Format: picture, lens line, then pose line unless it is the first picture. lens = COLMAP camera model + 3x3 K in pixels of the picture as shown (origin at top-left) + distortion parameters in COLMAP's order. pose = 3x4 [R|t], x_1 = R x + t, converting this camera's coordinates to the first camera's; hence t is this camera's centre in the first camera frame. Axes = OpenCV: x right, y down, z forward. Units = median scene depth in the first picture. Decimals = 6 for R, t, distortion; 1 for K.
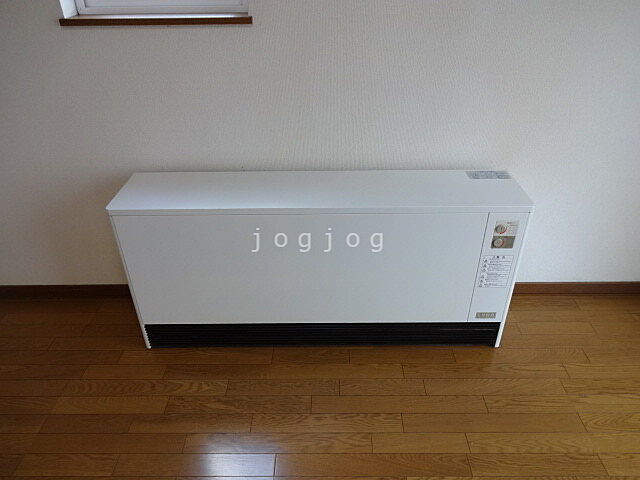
lens RADIAL K [[470.8, 0, 320.9], [0, 470.8, 241.1], [0, 0, 1]] dist [0.000928, -0.005198]
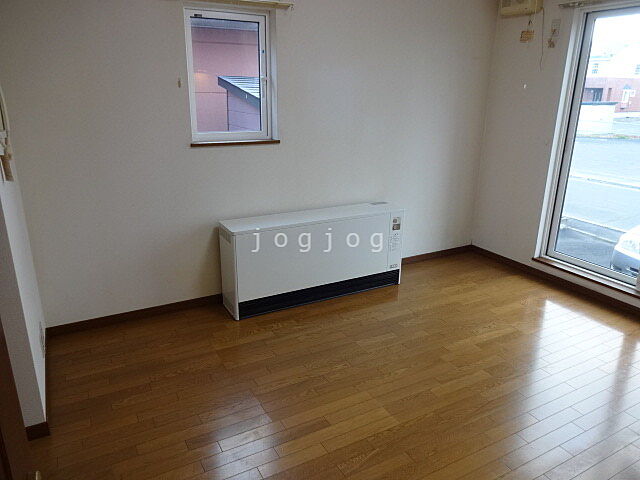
lens RADIAL K [[470.8, 0, 319.4], [0, 470.8, 239.9], [0, 0, 1]] dist [0.000928, -0.005198]
pose [[0.872416, -0.129055, 0.471418, -1.014802], [0.238217, 0.954470, -0.179555, 0.378014], [-0.426782, 0.268946, 0.863438, -0.791821]]
